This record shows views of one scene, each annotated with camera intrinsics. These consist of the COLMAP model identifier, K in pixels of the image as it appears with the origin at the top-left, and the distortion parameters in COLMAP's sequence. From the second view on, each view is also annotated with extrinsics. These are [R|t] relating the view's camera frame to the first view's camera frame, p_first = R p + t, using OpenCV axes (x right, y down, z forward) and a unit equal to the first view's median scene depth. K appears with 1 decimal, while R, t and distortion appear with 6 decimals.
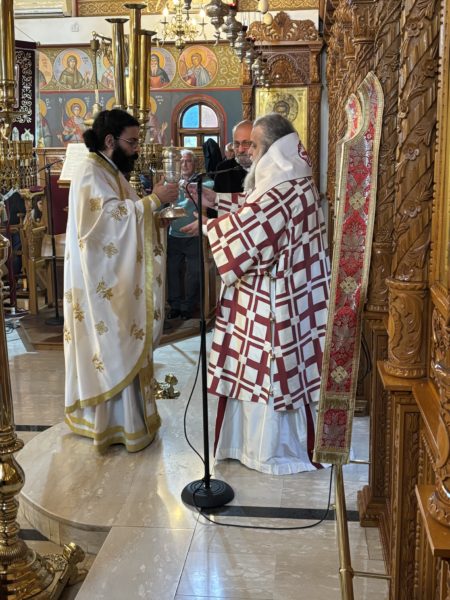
lens RADIAL K [[867.2, 0, 213.5], [0, 867.2, 301.0], [0, 0, 1]] dist [0.270556, -1.059281]
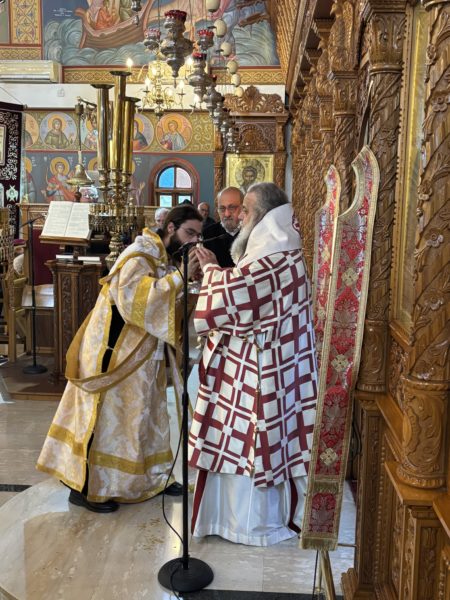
lens RADIAL K [[777.5, 0, 225.0], [0, 777.5, 300.0], [0, 0, 1]] dist [0.201850, -0.654383]
pose [[0.998175, 0.020875, 0.056663, -0.018468], [-0.017979, 0.998529, -0.051143, -0.034948], [-0.057648, 0.050031, 0.997083, 0.122625]]
